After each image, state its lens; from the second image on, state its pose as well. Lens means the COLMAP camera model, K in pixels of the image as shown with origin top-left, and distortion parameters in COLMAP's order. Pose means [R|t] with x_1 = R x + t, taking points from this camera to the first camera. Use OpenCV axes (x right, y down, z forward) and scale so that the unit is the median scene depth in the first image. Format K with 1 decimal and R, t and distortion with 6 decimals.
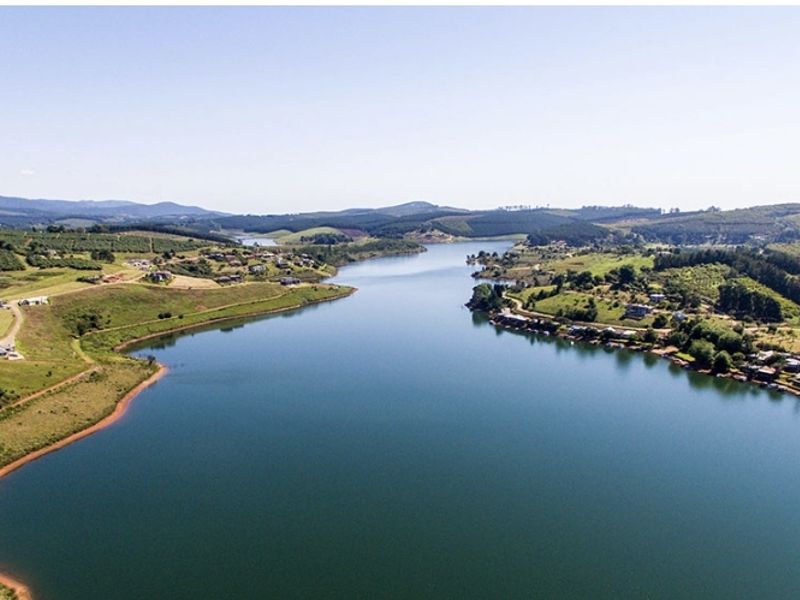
lens RADIAL K [[636.8, 0, 390.9], [0, 636.8, 302.1], [0, 0, 1]] dist [0.009065, -0.004293]
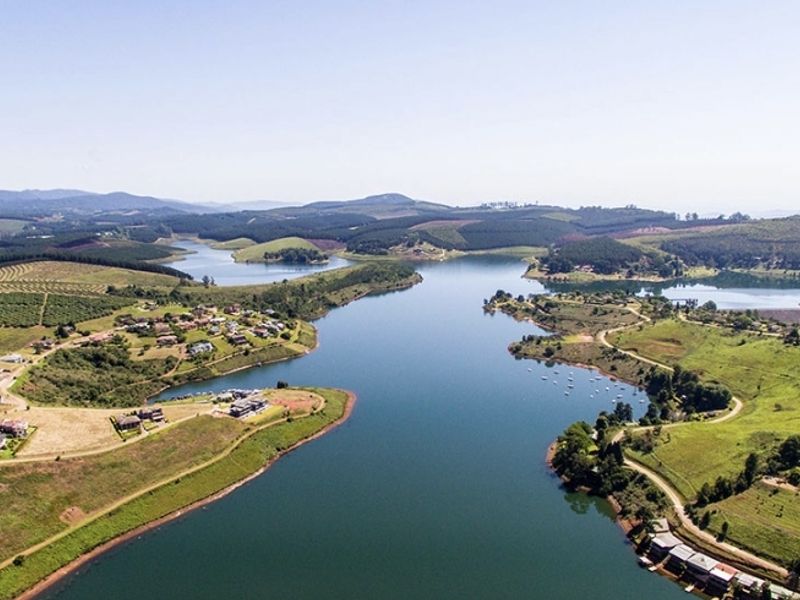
lens RADIAL K [[636.8, 0, 390.9], [0, 636.8, 302.1], [0, 0, 1]] dist [0.009065, -0.004293]
pose [[0.998534, -0.012035, 0.052774, -0.039325], [0.010639, 0.999588, 0.026654, -0.110966], [-0.053073, -0.026053, 0.998251, 0.295670]]
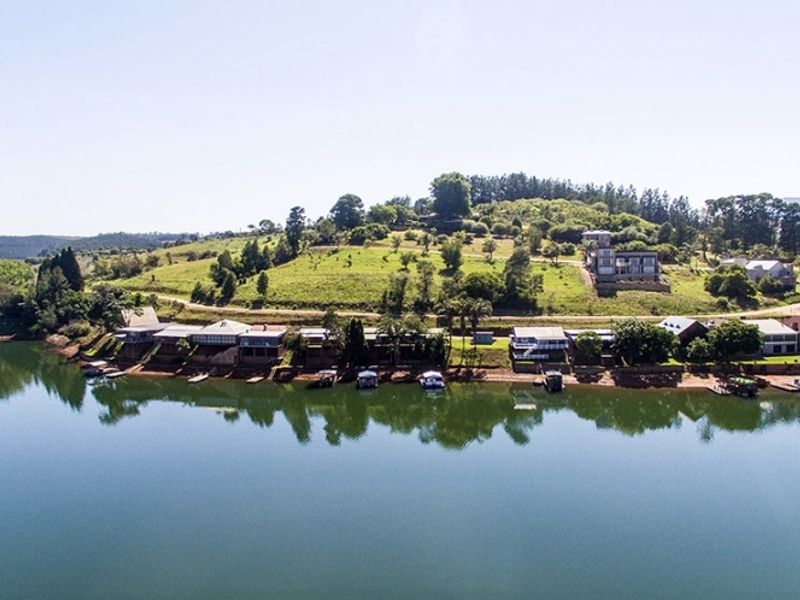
lens RADIAL K [[636.8, 0, 390.9], [0, 636.8, 302.1], [0, 0, 1]] dist [0.009065, -0.004293]
pose [[0.732505, -0.052329, 0.678747, 0.050866], [0.106455, 0.993580, -0.038284, 0.016219], [-0.672386, 0.100299, 0.733374, 0.452311]]
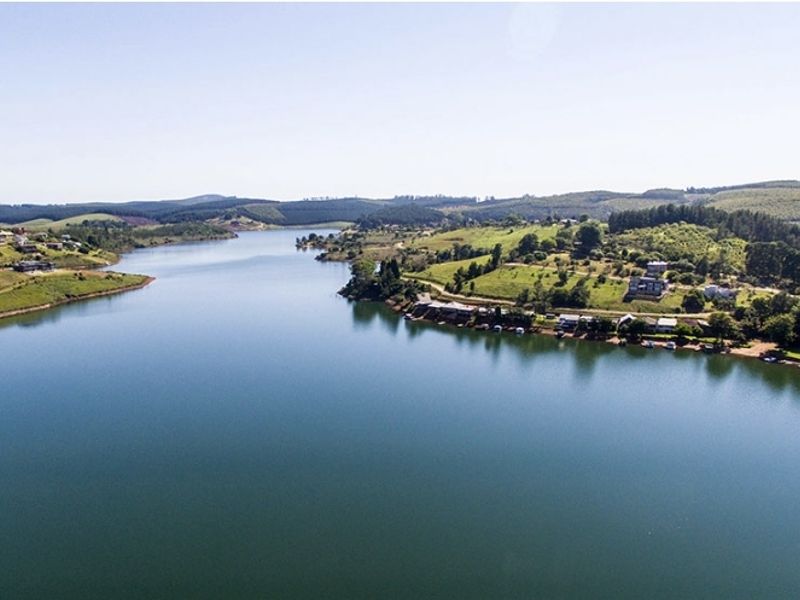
lens RADIAL K [[636.8, 0, 390.9], [0, 636.8, 302.1], [0, 0, 1]] dist [0.009065, -0.004293]
pose [[0.948956, -0.039280, 0.312954, -0.023475], [0.039782, 0.999197, 0.004785, 0.008433], [-0.312890, 0.007909, 0.949756, 0.259919]]
